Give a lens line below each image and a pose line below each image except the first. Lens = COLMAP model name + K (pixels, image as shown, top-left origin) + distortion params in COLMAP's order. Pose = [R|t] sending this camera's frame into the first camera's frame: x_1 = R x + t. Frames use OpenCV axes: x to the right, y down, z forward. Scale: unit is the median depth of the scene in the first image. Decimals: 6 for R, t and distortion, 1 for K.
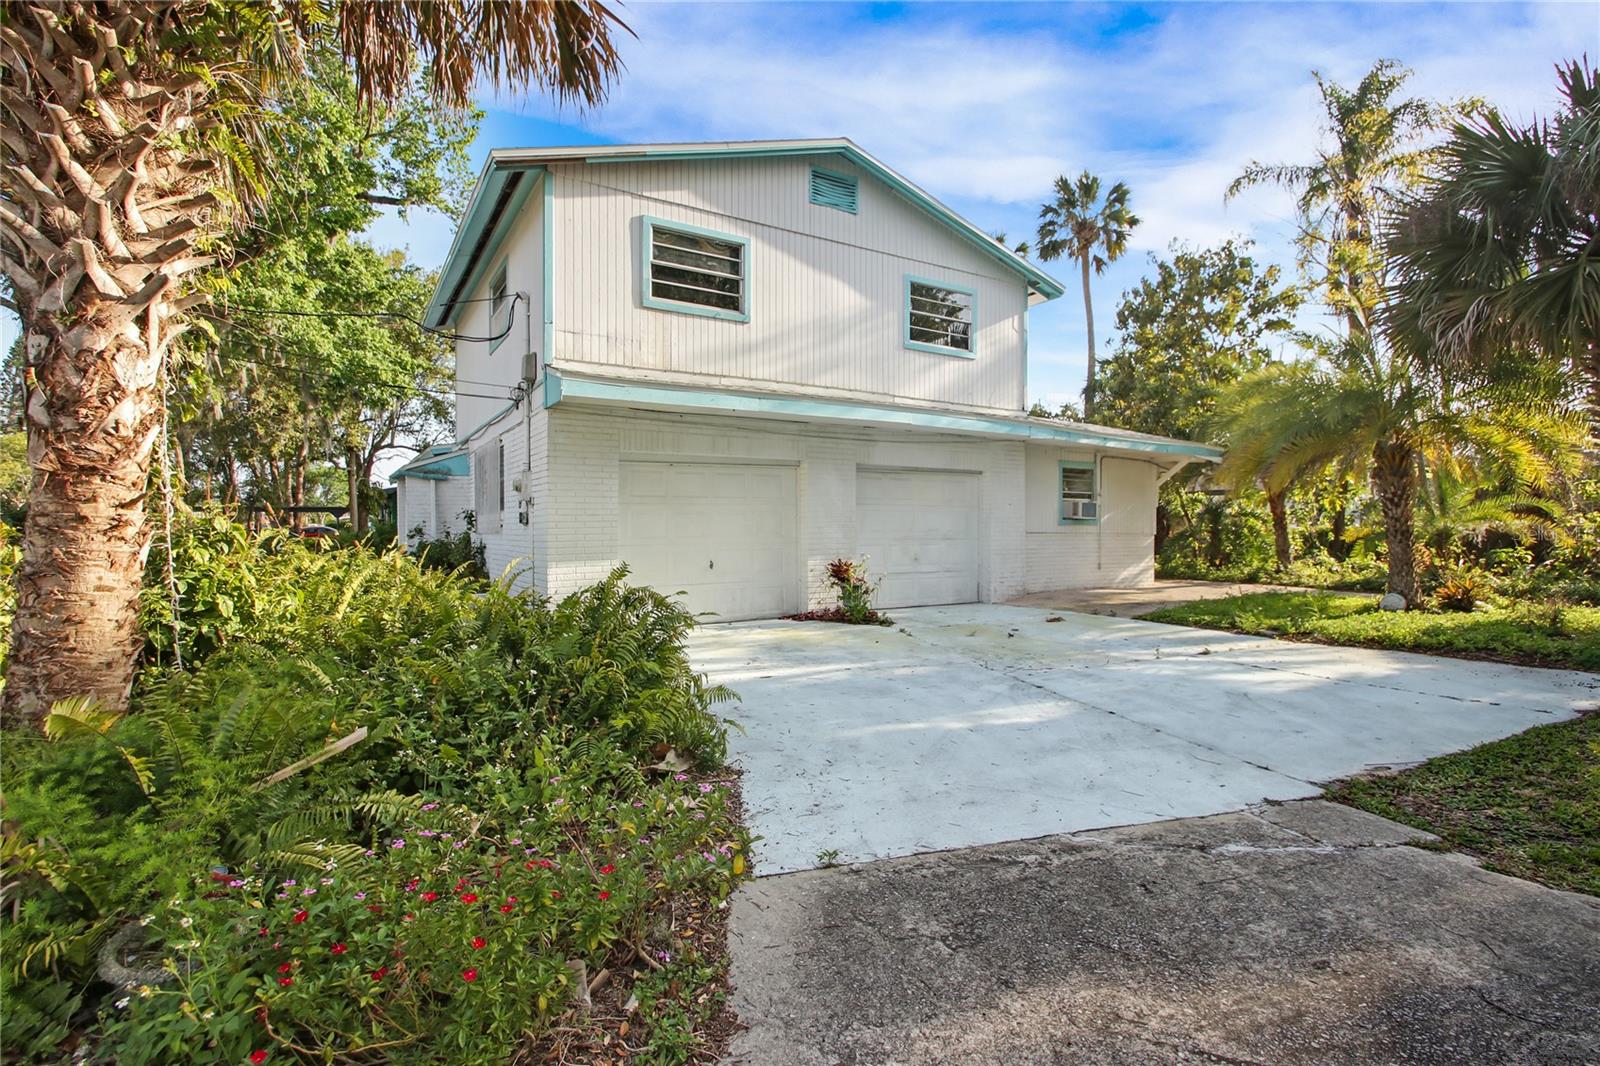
lens RADIAL K [[756.2, 0, 790.5], [0, 756.2, 519.9], [0, 0, 1]] dist [0.016825, -0.015901]
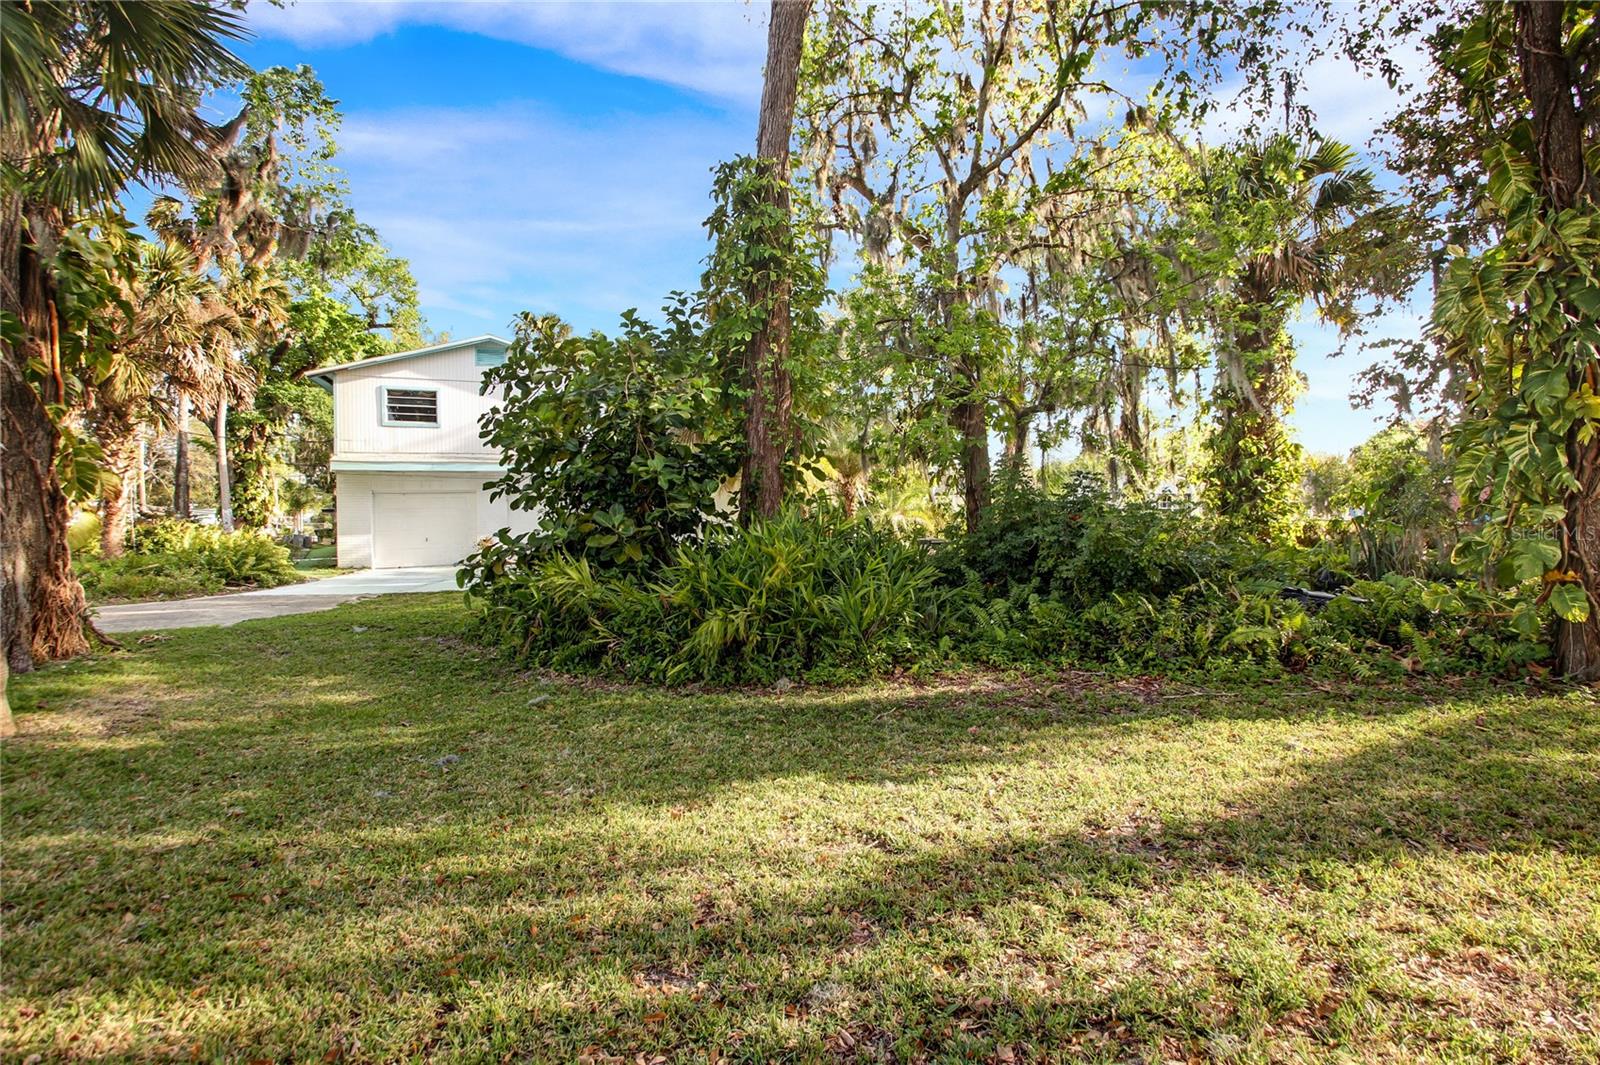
lens RADIAL K [[756.2, 0, 790.5], [0, 756.2, 519.4], [0, 0, 1]] dist [0.016825, -0.015901]
pose [[0.978410, -0.006096, -0.206583, 1.343729], [0.008111, 0.999927, 0.008907, -0.010029], [0.206513, -0.010391, 0.978389, -0.896863]]
